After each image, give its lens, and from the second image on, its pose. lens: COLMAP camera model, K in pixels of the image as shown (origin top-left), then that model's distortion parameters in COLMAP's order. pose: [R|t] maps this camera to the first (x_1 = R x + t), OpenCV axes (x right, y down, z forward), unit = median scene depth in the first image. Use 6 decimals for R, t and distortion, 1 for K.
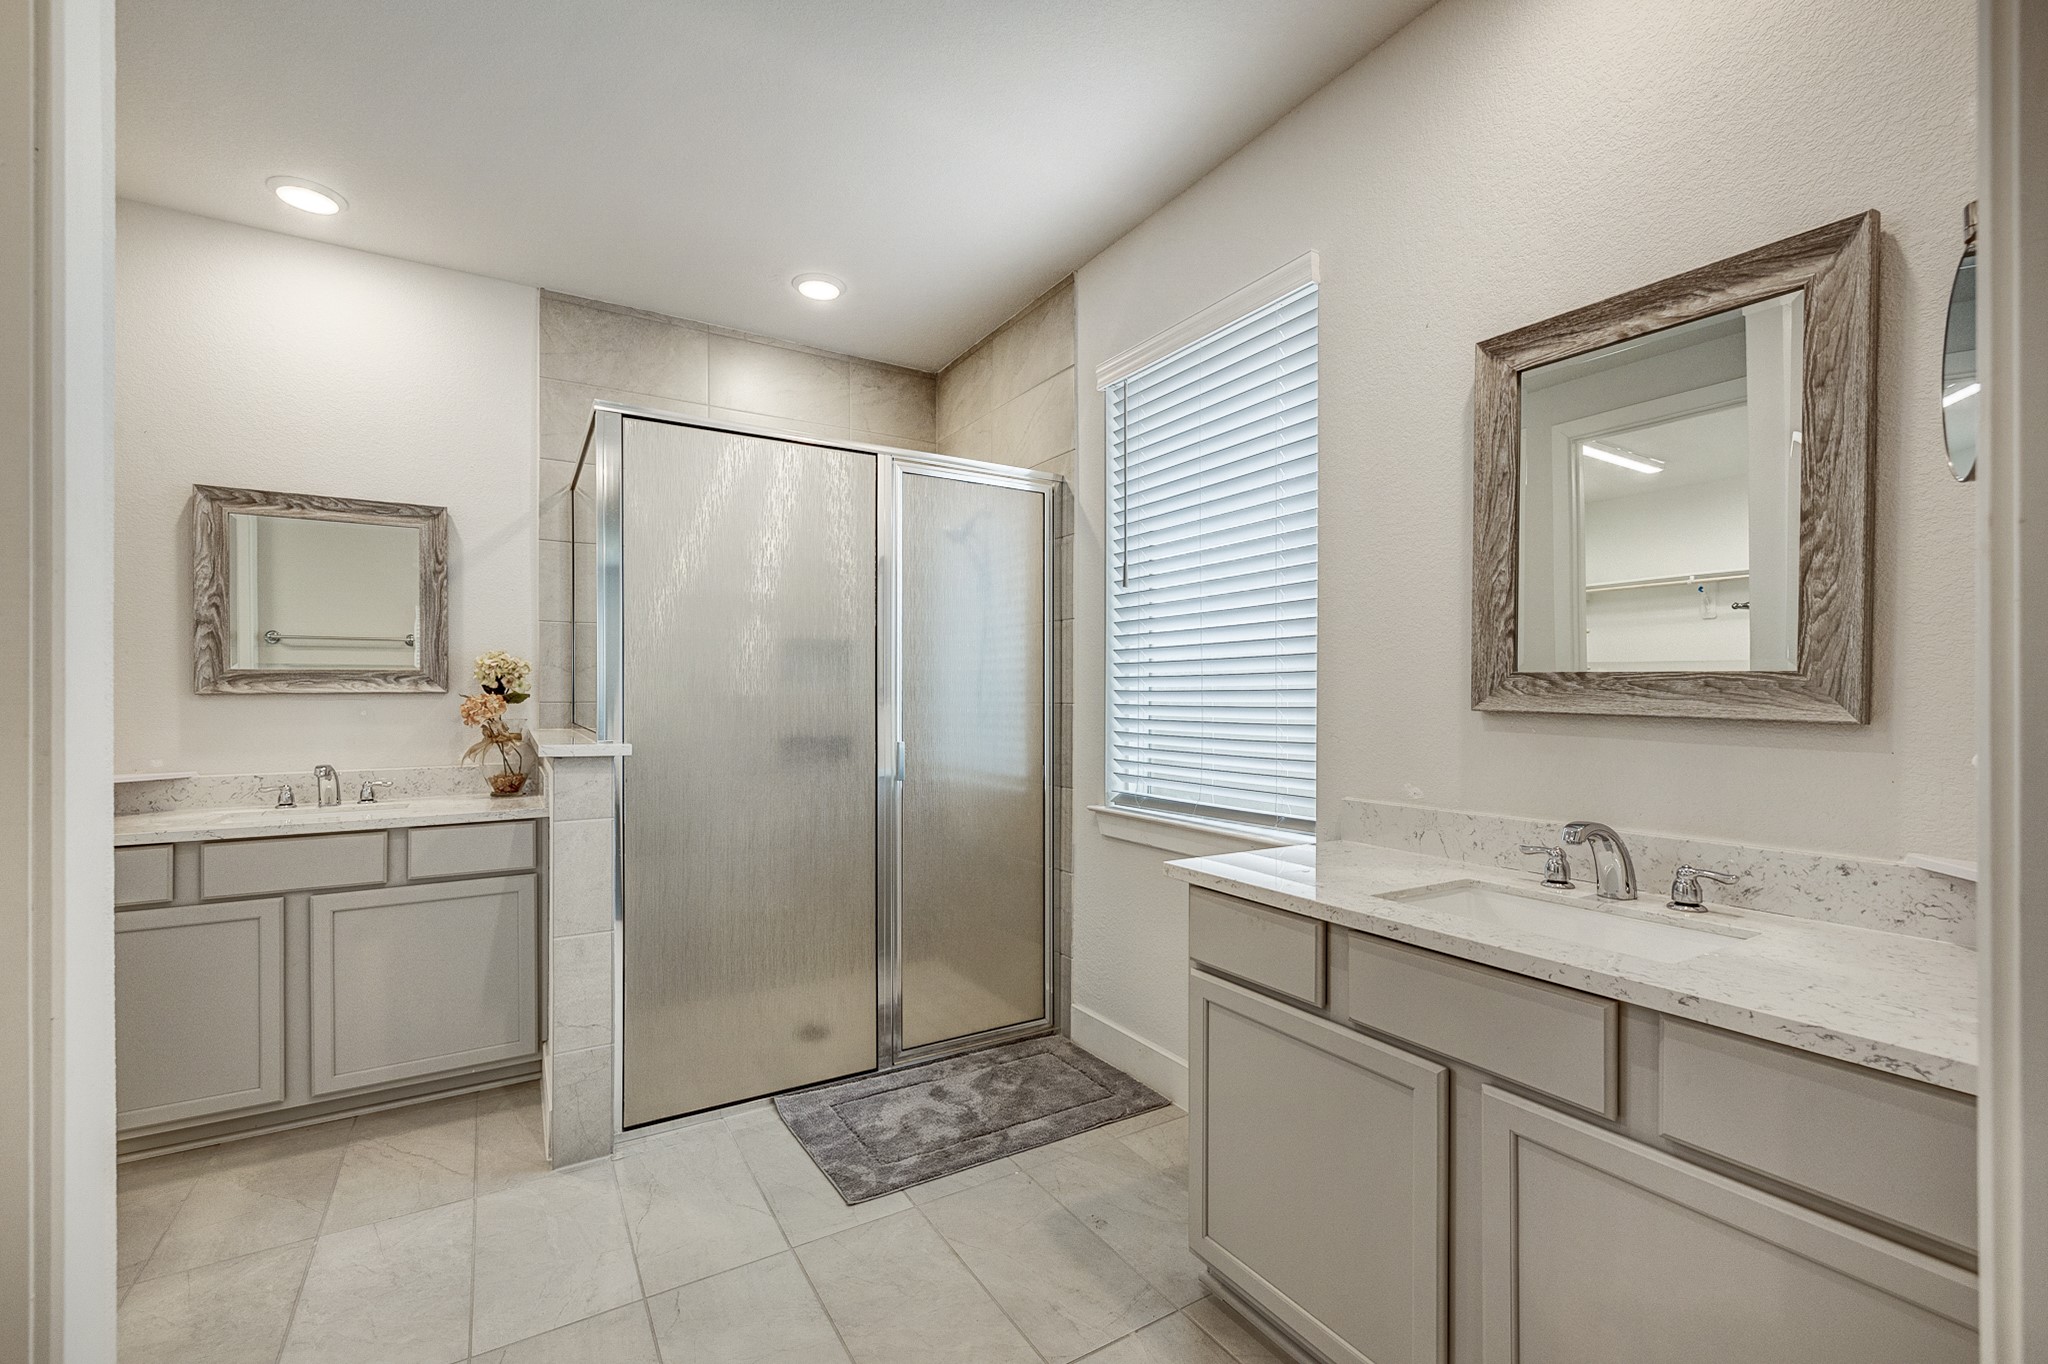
lens RADIAL K [[868.2, 0, 1029.0], [0, 868.2, 692.4], [0, 0, 1]] dist [0.001471, -0.000184]
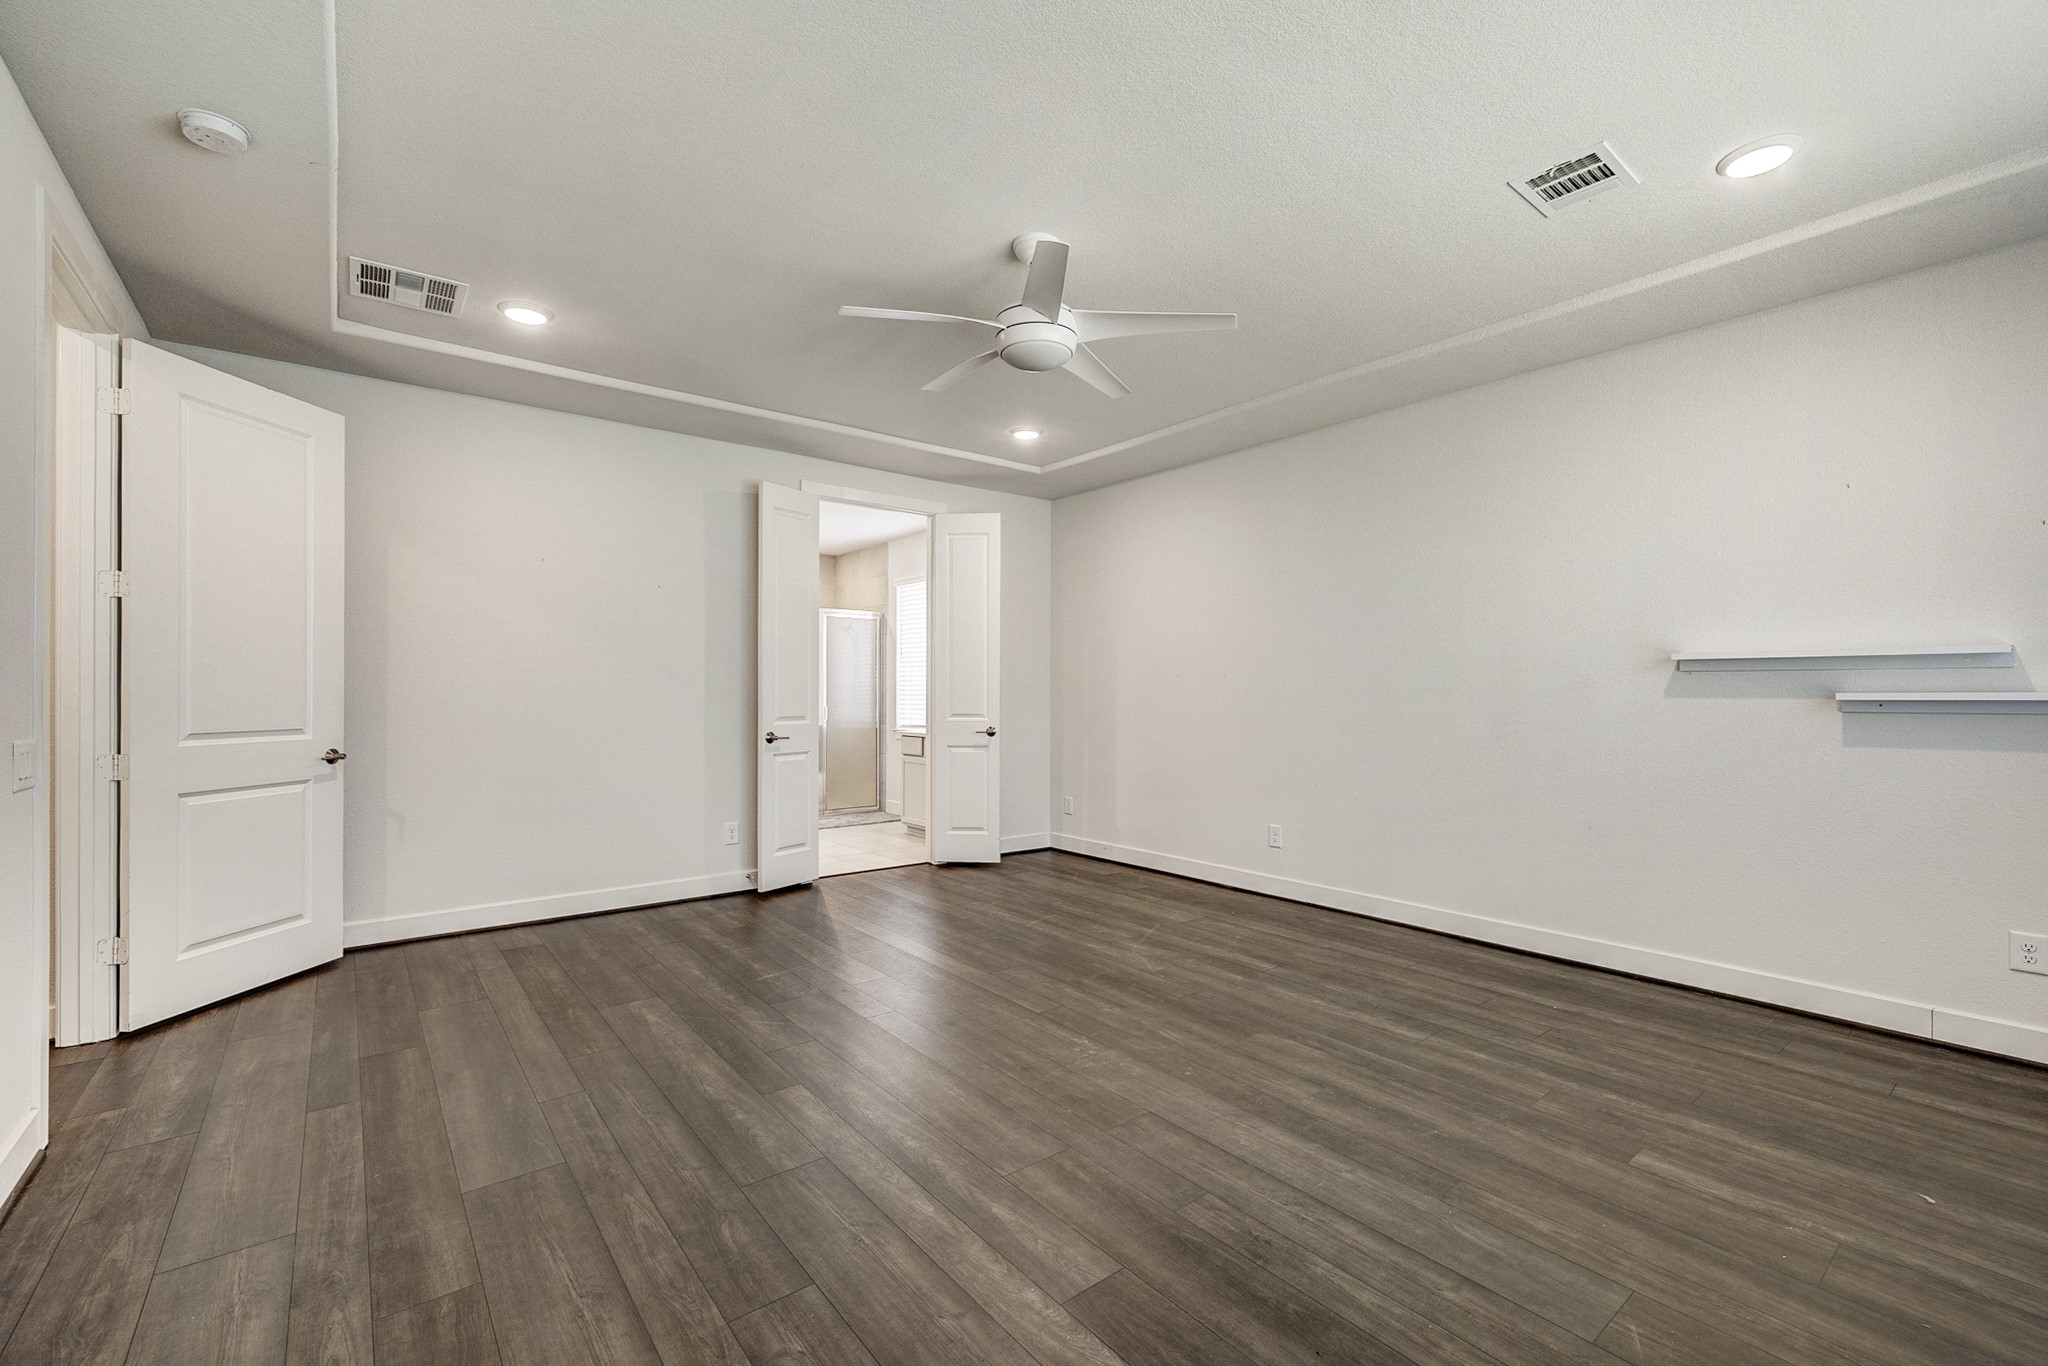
lens RADIAL K [[861.2, 0, 1033.3], [0, 861.2, 691.7], [0, 0, 1]] dist [-0.001952, -0.000058]
pose [[0.991008, 0.000013, 0.133799, 0.169032], [-0.000301, 0.999998, 0.002128, -0.001780], [-0.133799, -0.002149, 0.991006, -2.097596]]
